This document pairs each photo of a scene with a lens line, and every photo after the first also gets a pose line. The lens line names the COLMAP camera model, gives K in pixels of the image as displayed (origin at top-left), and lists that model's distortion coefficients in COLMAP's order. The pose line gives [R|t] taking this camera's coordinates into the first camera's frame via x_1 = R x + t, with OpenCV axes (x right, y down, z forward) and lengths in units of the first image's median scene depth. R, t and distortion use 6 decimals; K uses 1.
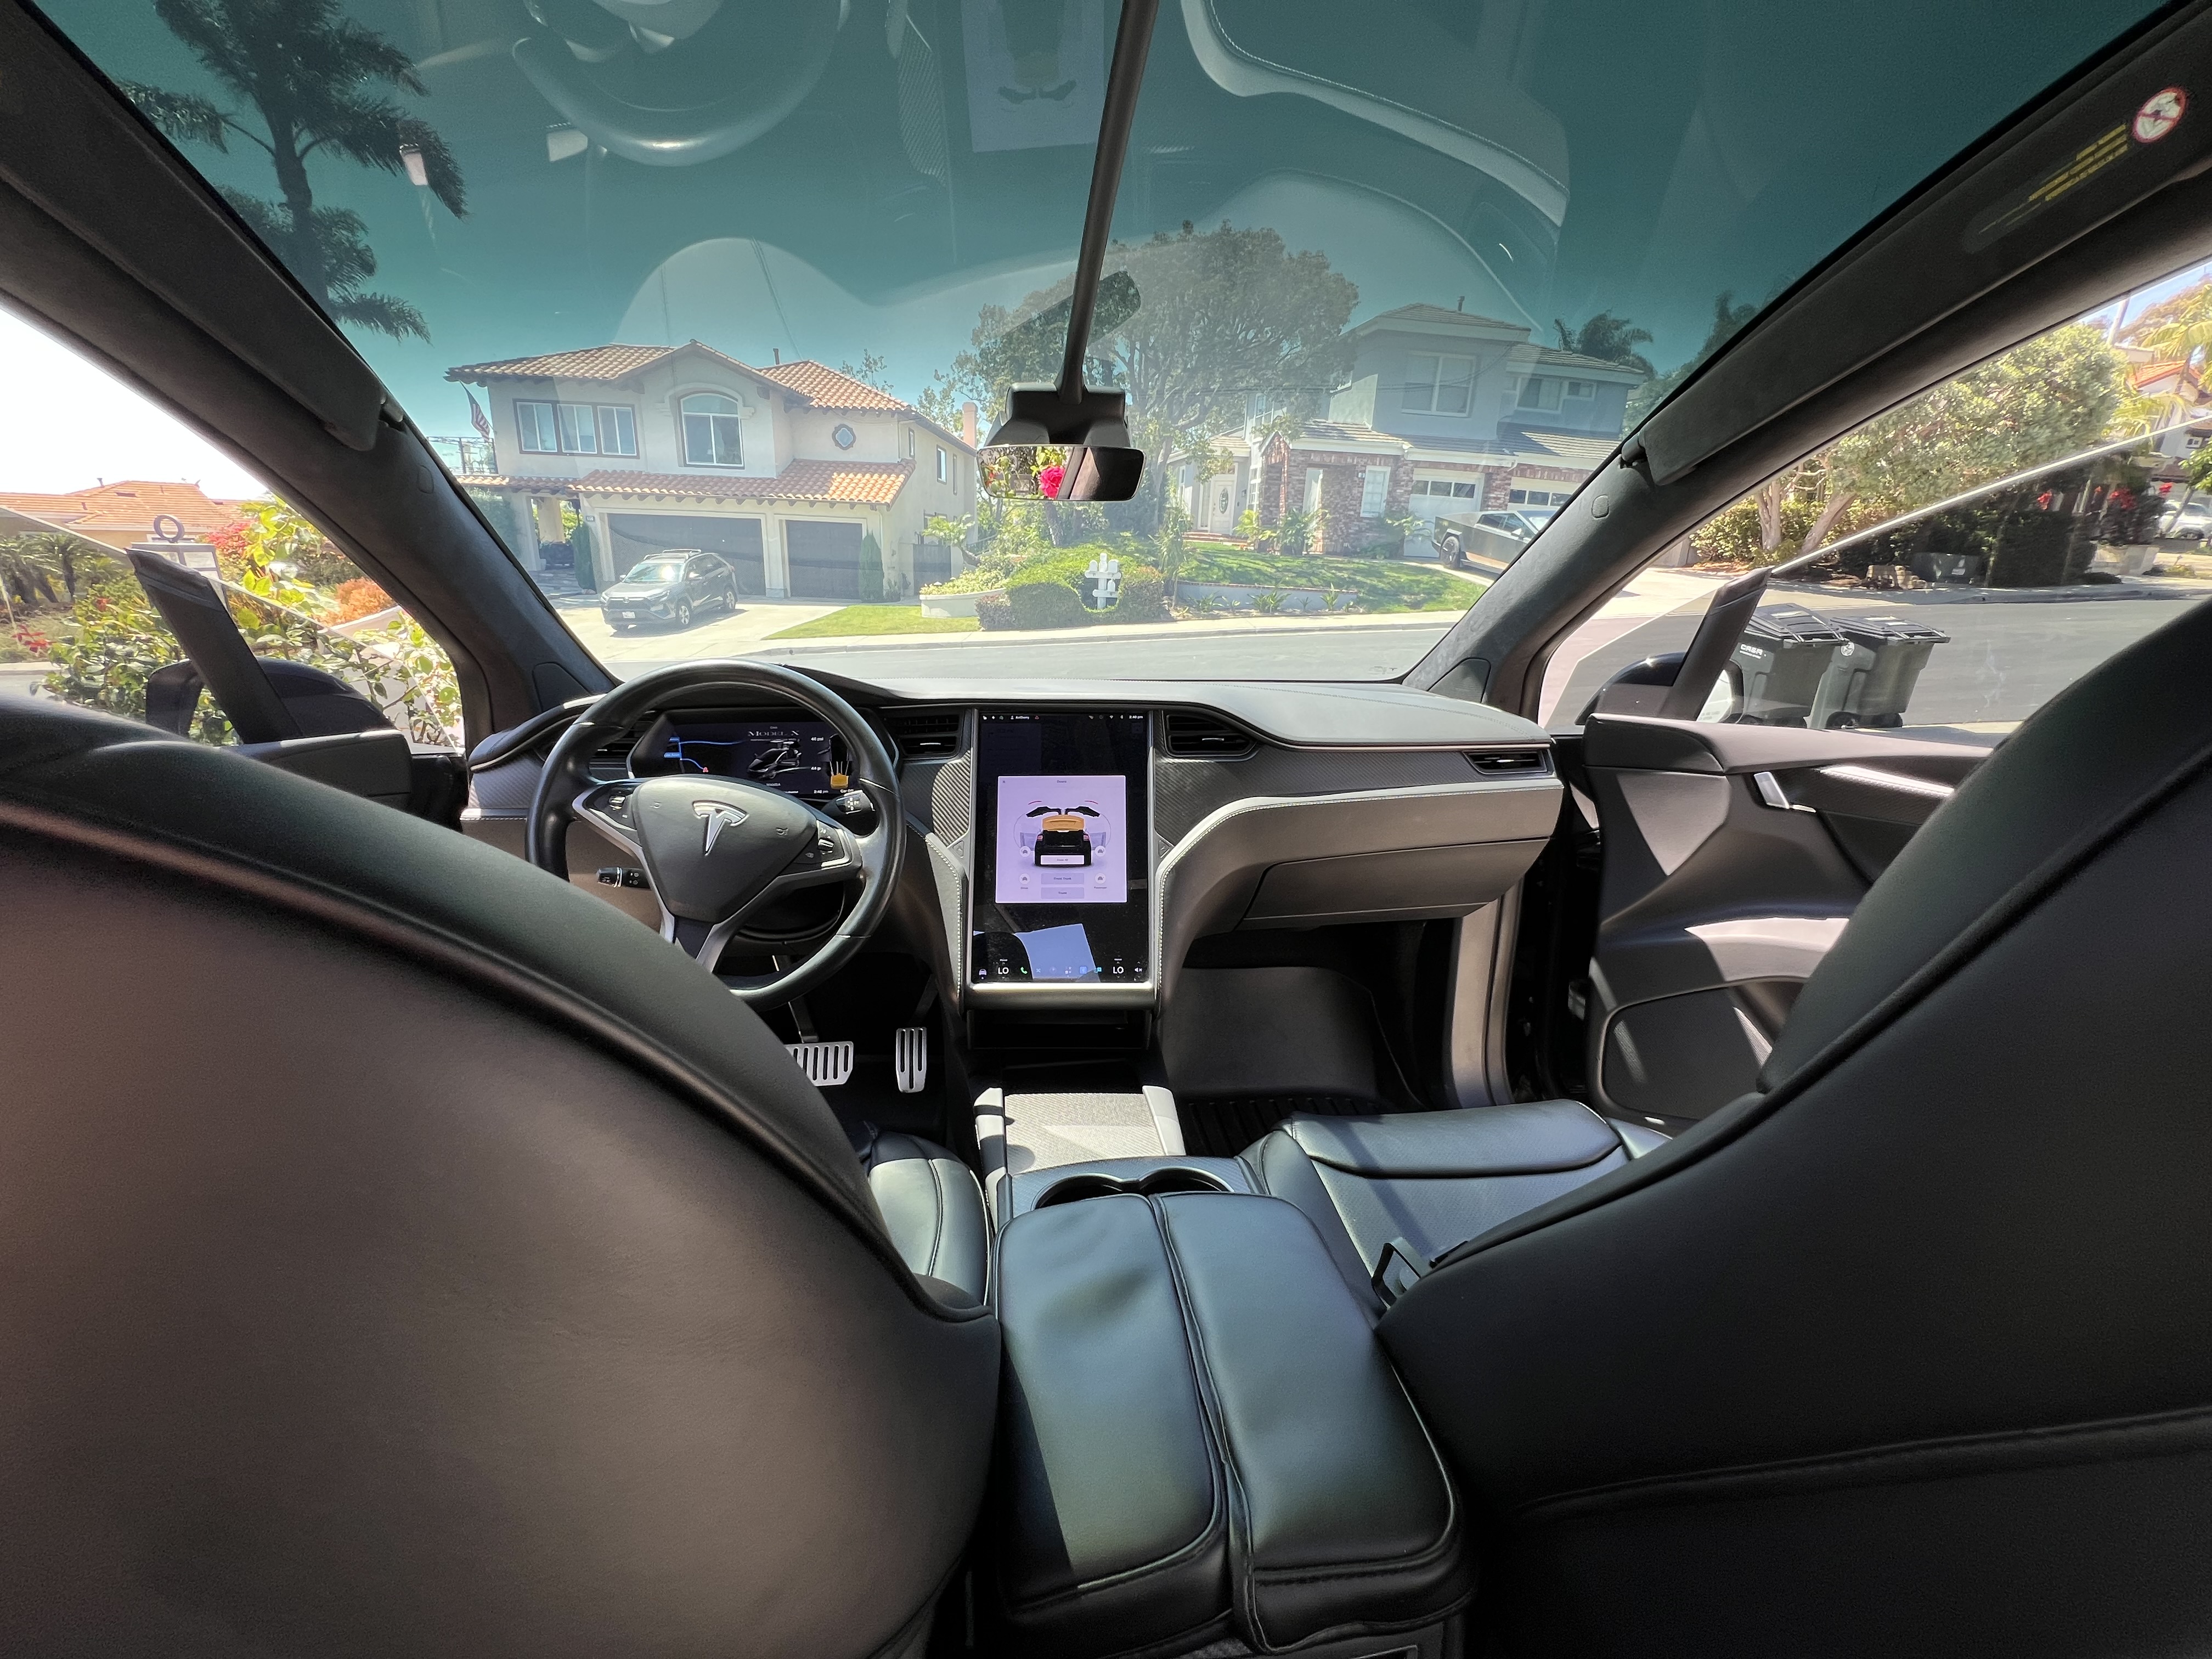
lens RADIAL K [[875.1, 0, 1106.0], [0, 875.1, 829.5], [0, 0, 1]] dist [-0.007316, 0.000142]
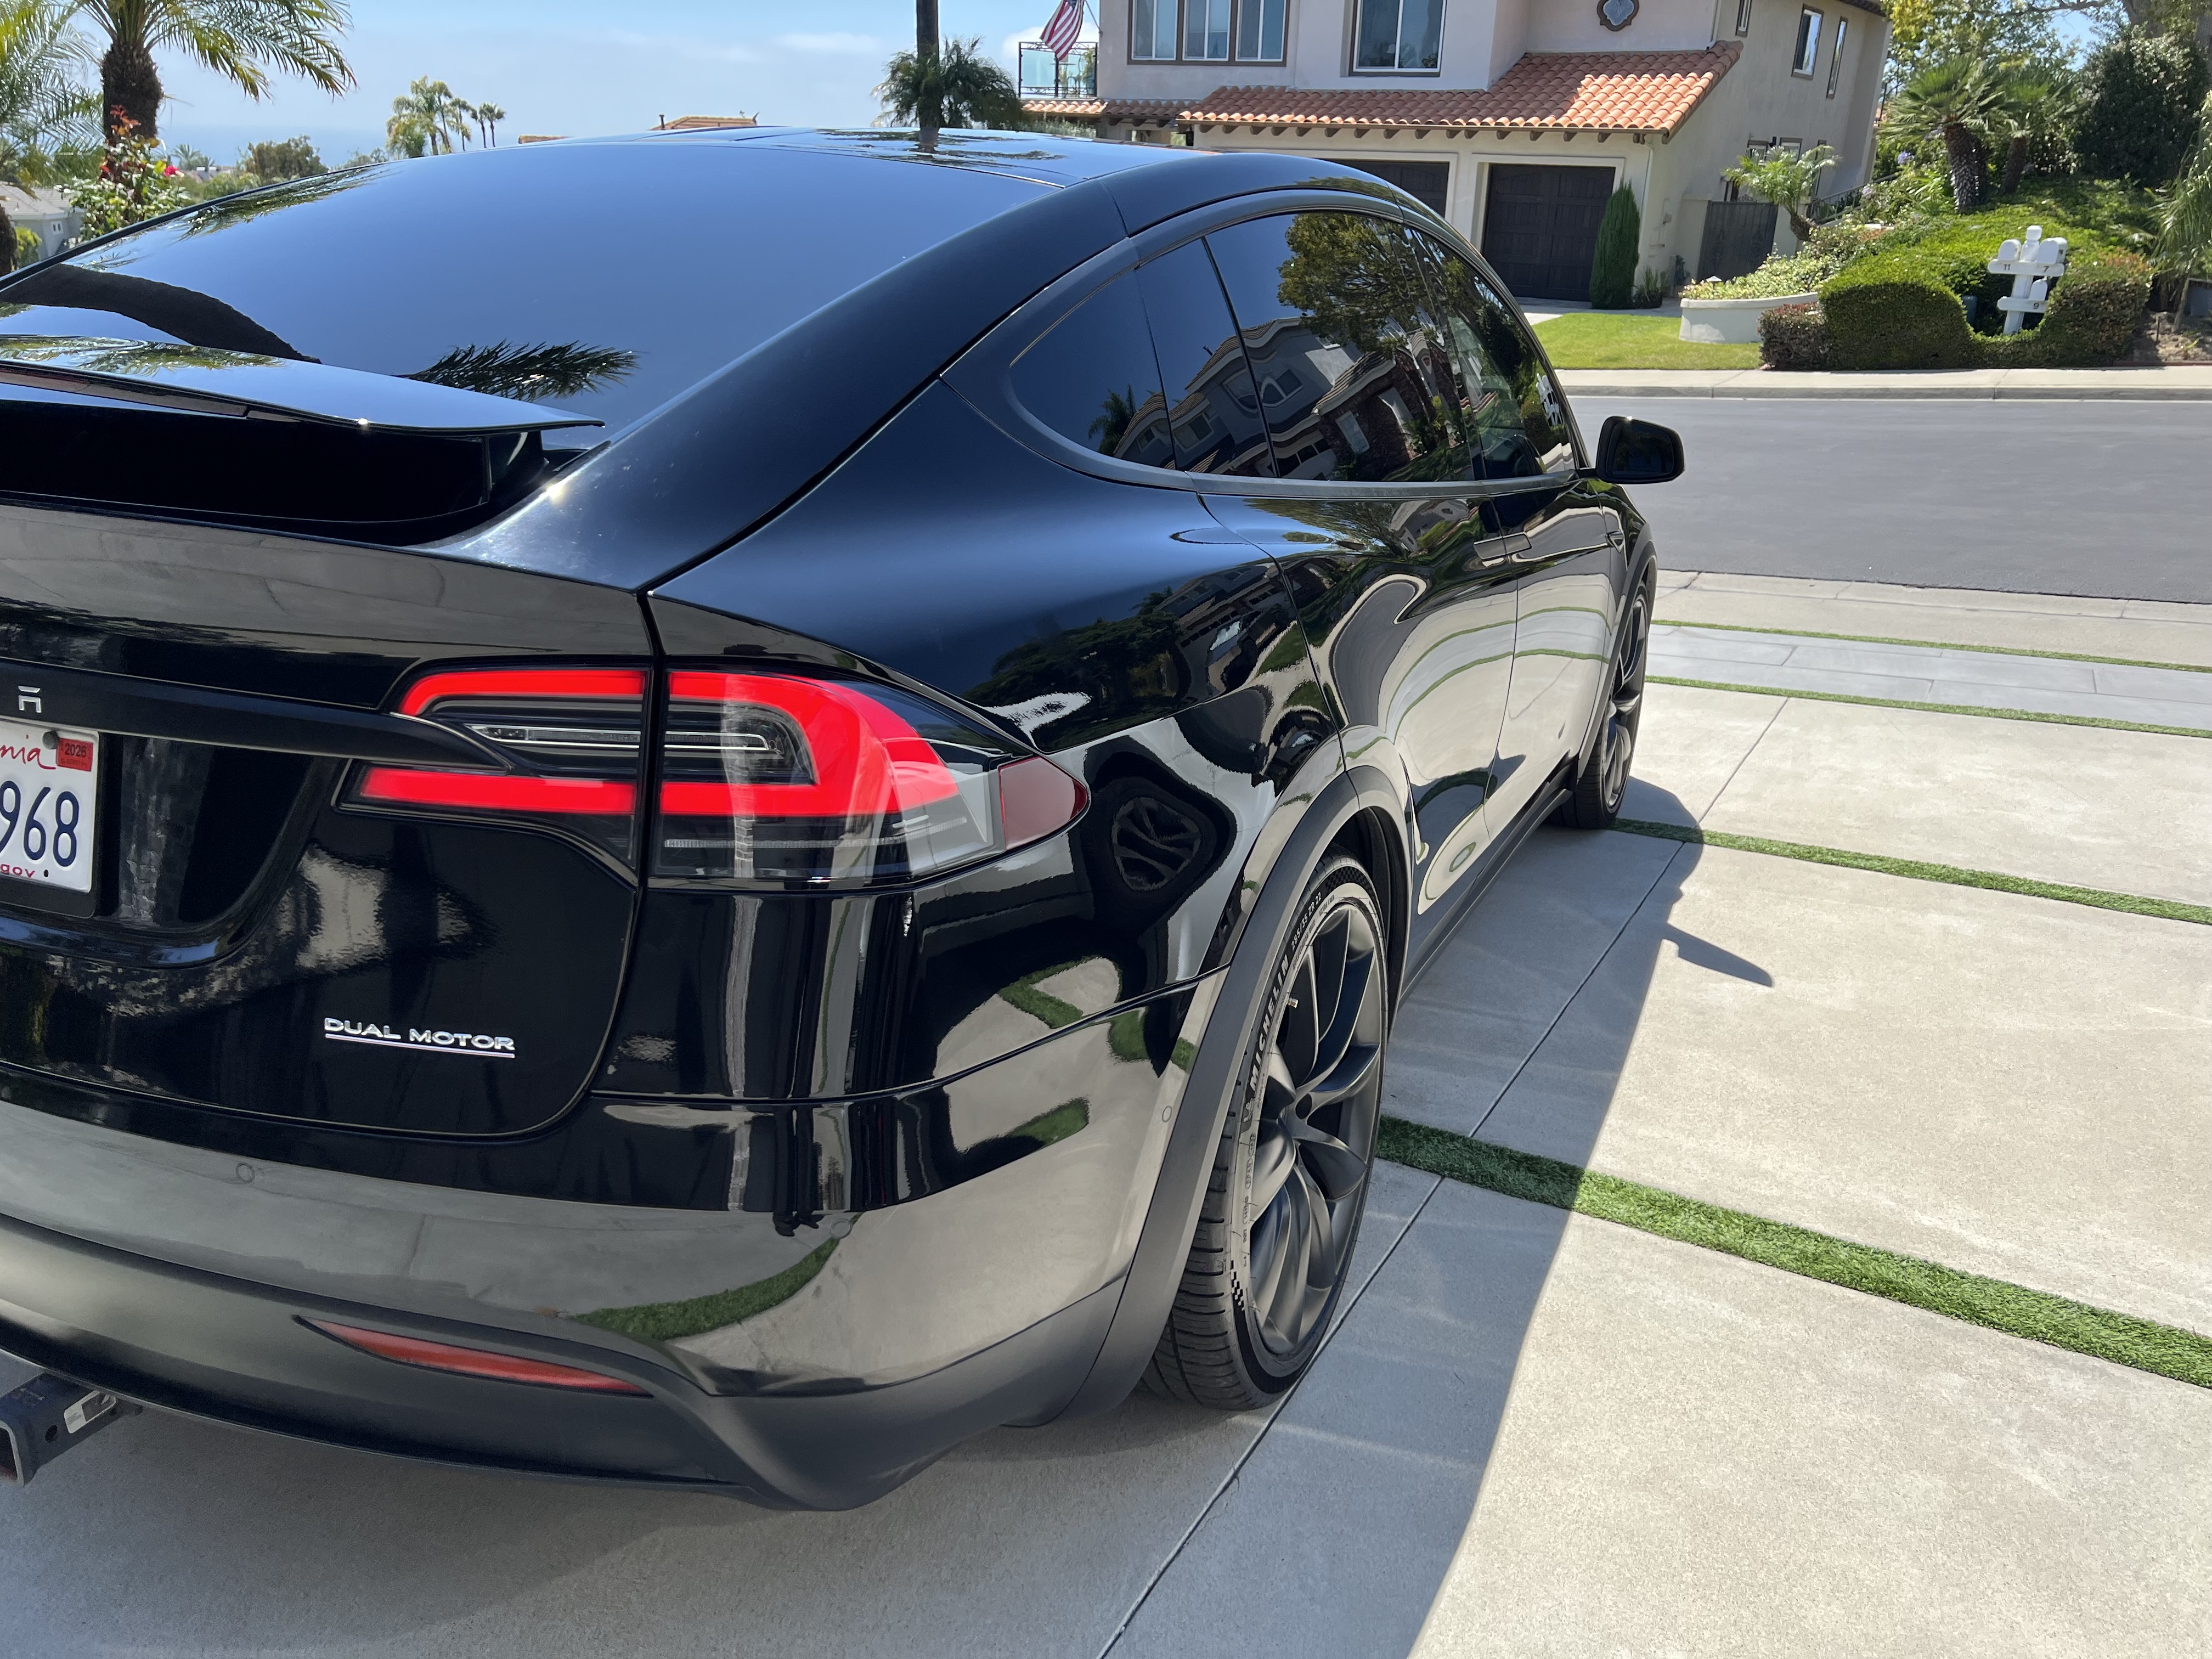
lens RADIAL K [[1640.3, 0, 1124.0], [0, 1640.3, 830.1], [0, 0, 1]] dist [0.056758, -0.065793]
pose [[0.843217, 0.184678, -0.504855, 0.092122], [-0.156327, 0.982791, 0.098410, 0.021407], [0.514341, -0.004058, 0.857576, -0.110941]]
